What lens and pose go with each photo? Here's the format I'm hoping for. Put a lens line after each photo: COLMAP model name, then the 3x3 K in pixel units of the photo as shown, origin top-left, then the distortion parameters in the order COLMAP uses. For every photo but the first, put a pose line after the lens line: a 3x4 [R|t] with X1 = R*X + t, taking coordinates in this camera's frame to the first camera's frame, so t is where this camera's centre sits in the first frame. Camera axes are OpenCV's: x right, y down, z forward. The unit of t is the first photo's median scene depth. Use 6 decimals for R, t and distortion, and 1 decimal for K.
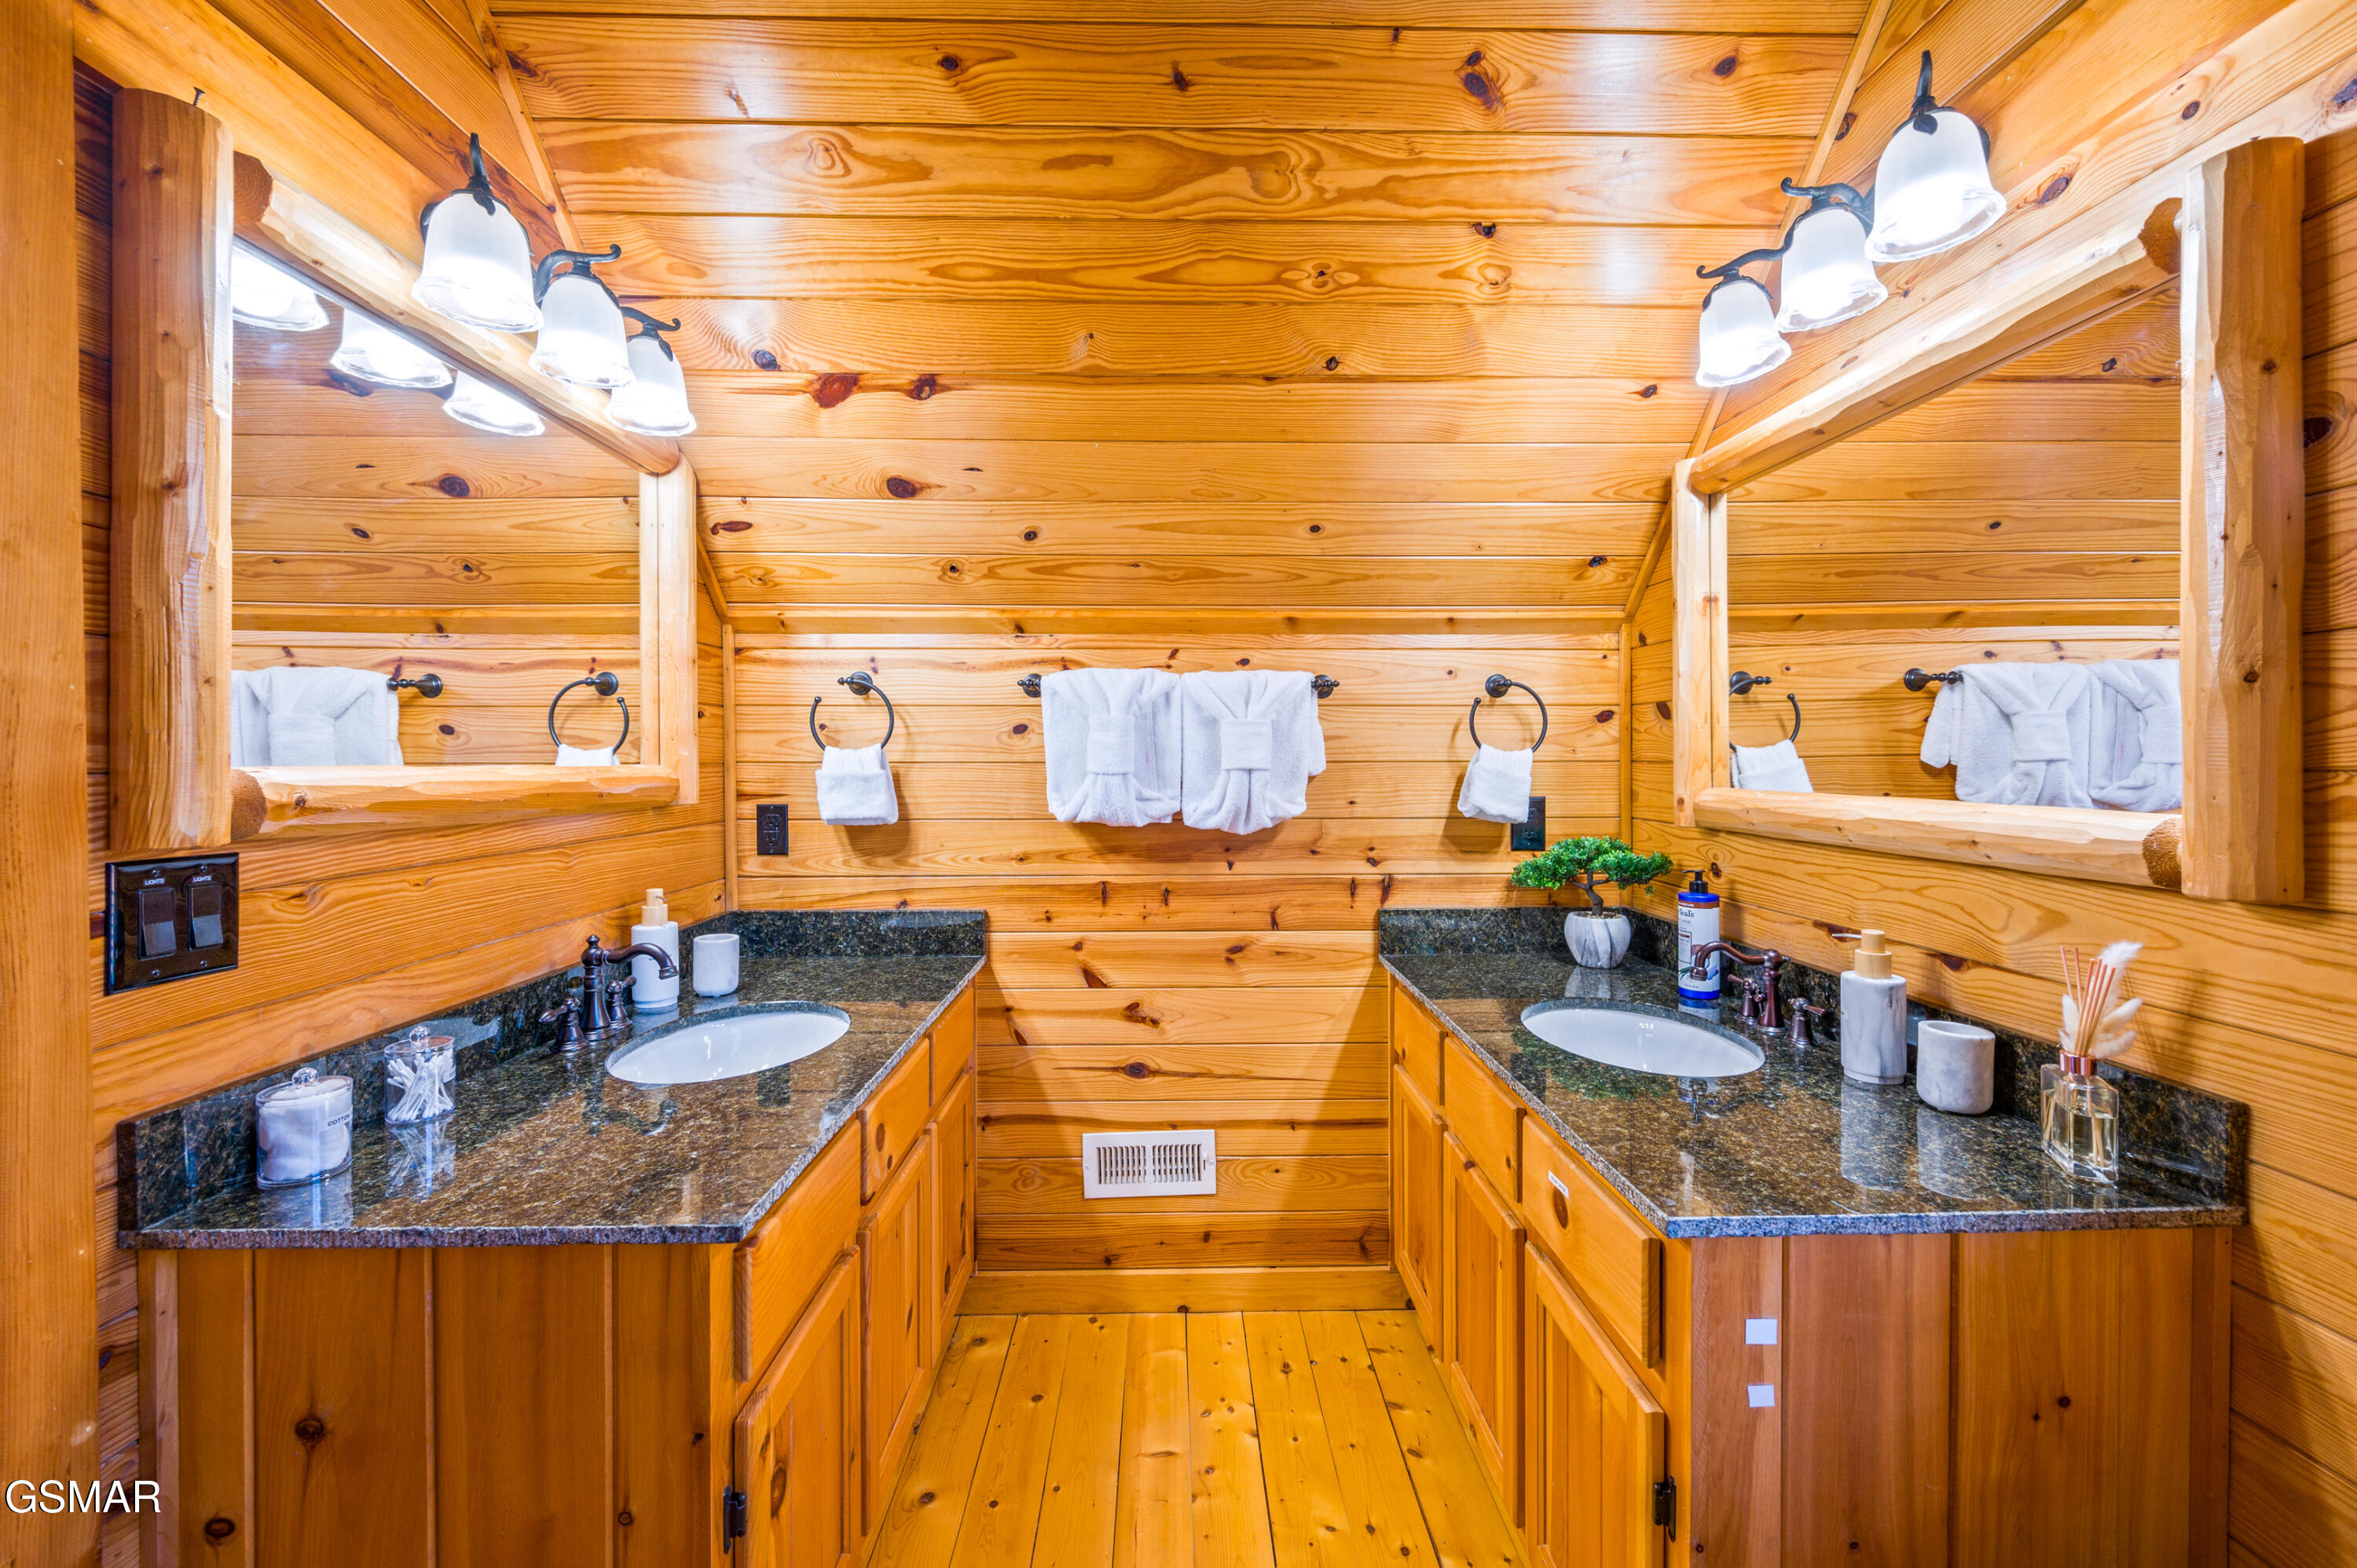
lens RADIAL K [[949.1, 0, 1187.9], [0, 949.1, 772.9], [0, 0, 1]] dist [0.000462, -0.000145]
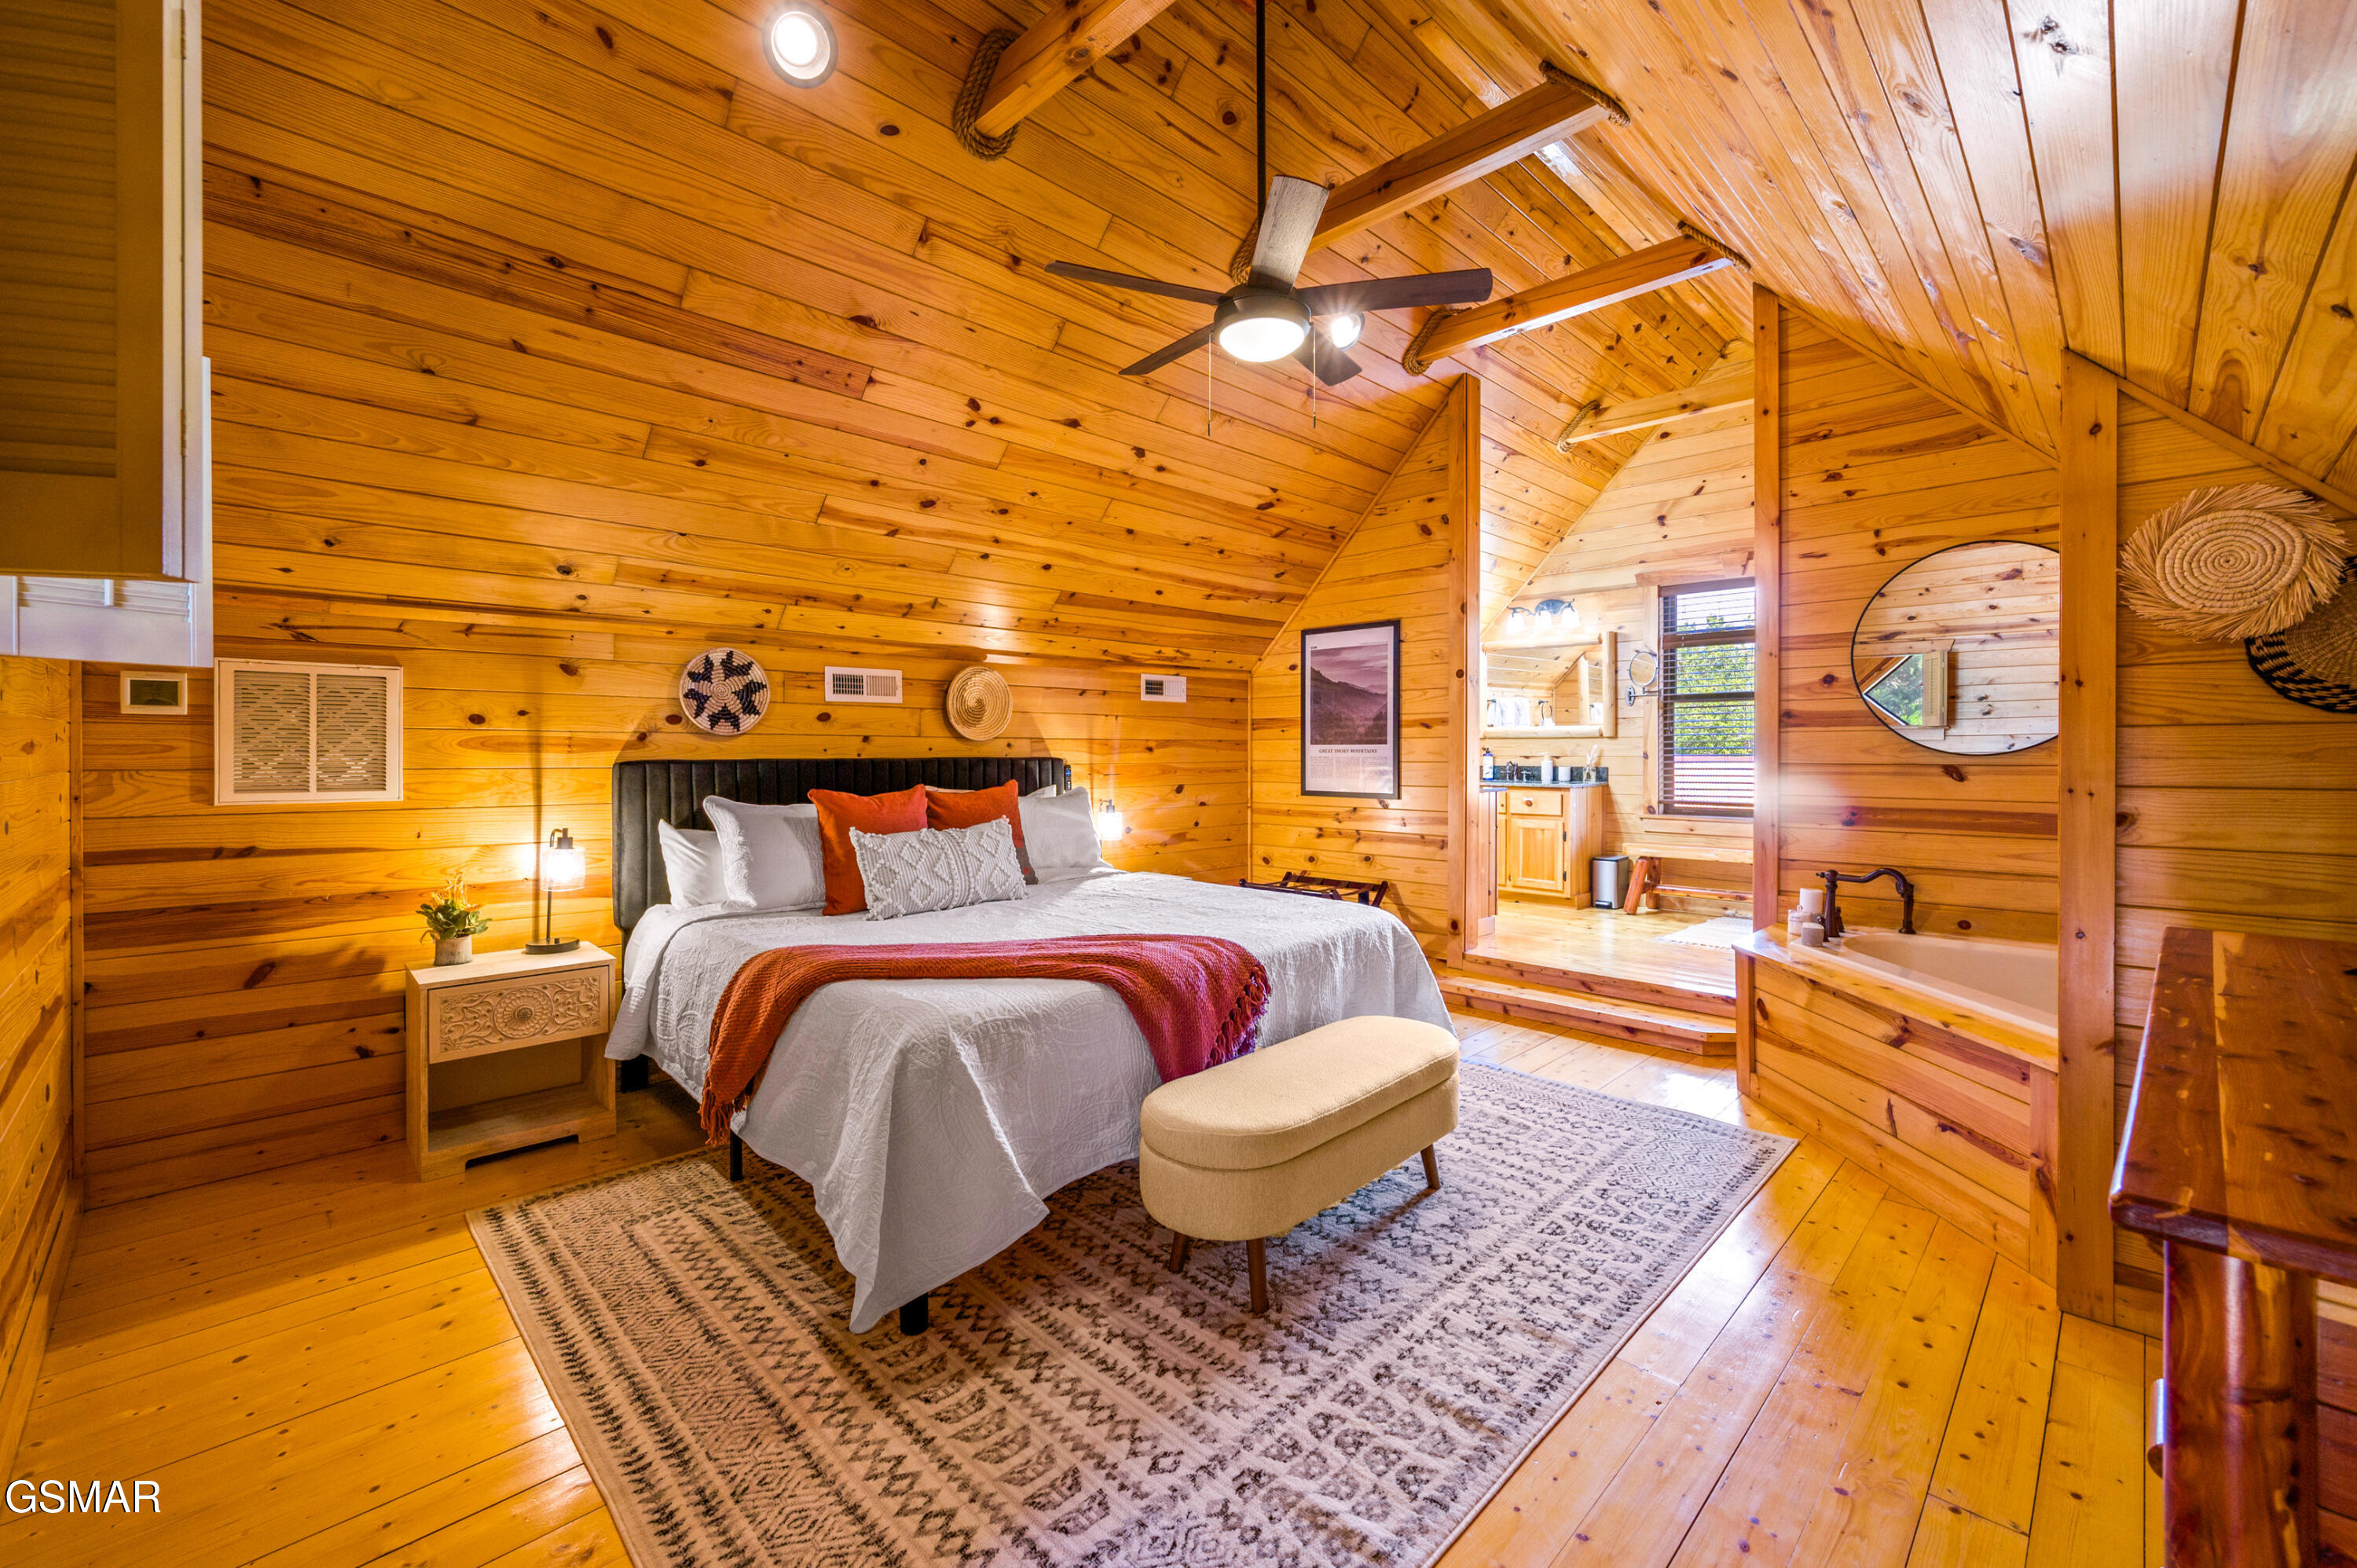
lens RADIAL K [[960.1, 0, 1178.5], [0, 960.1, 784.0], [0, 0, 1]] dist [0.000417, -0.000361]
pose [[0.724088, -0.003854, 0.689697, -5.215199], [0.000954, 0.999989, 0.004586, 0.379568], [-0.689707, -0.002663, 0.724084, -1.665592]]
